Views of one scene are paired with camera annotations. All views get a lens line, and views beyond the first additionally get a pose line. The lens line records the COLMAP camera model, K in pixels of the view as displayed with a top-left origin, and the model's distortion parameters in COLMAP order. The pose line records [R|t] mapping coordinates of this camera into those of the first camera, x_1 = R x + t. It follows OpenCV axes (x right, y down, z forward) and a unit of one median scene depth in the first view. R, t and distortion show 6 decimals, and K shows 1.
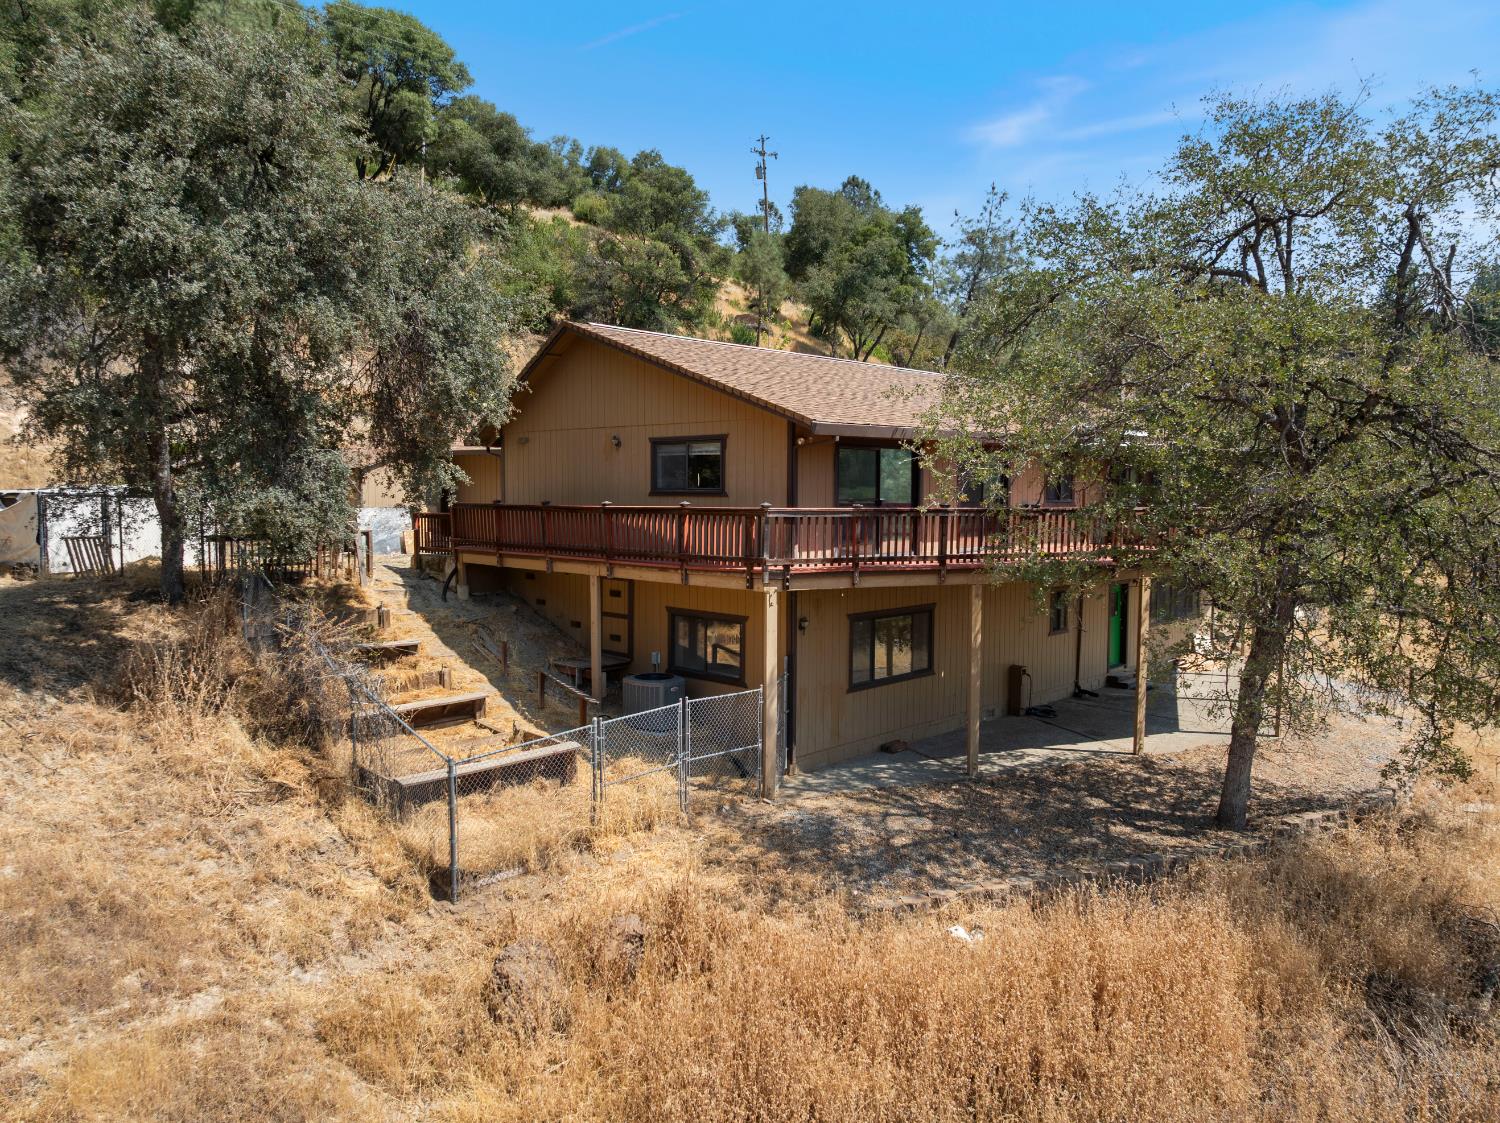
lens RADIAL K [[1059.0, 0, 748.6], [0, 1059.0, 562.8], [0, 0, 1]] dist [-0.028832, 0.000856]
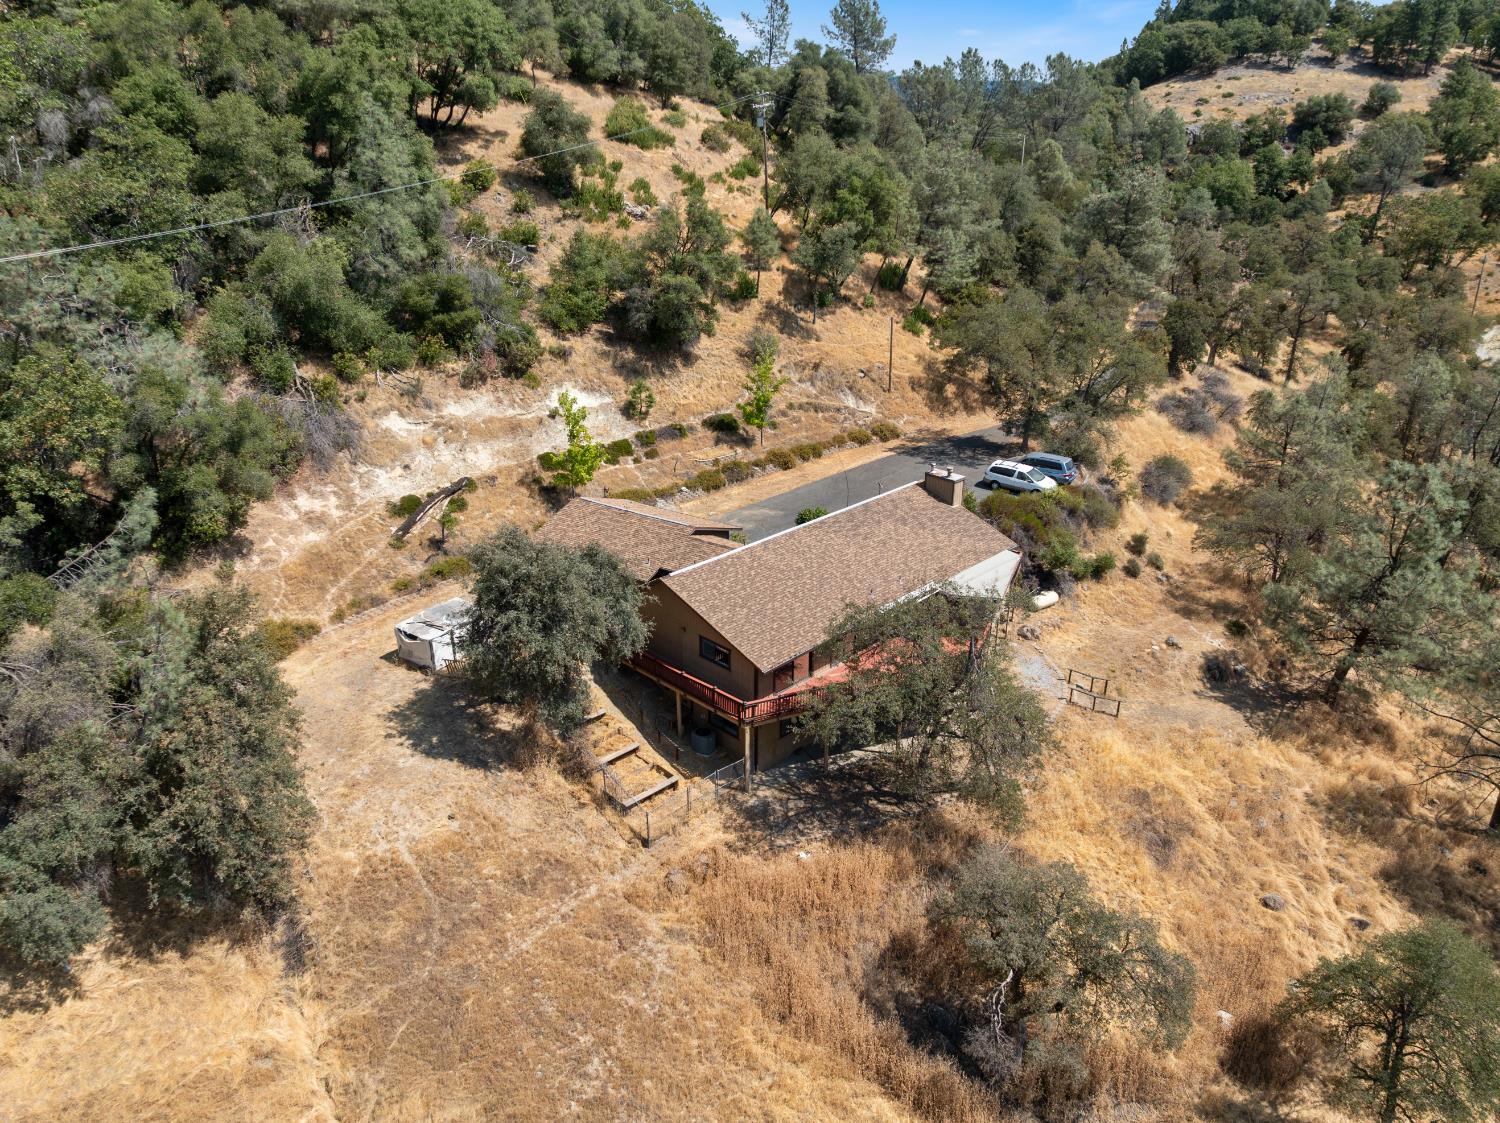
lens RADIAL K [[1059.0, 0, 752.4], [0, 1059.0, 566.7], [0, 0, 1]] dist [-0.028832, 0.000856]
pose [[0.999939, -0.001899, -0.010835, 0.070292], [0.005401, 0.942866, 0.333130, -1.388033], [0.009583, -0.333168, 0.942819, -1.571660]]
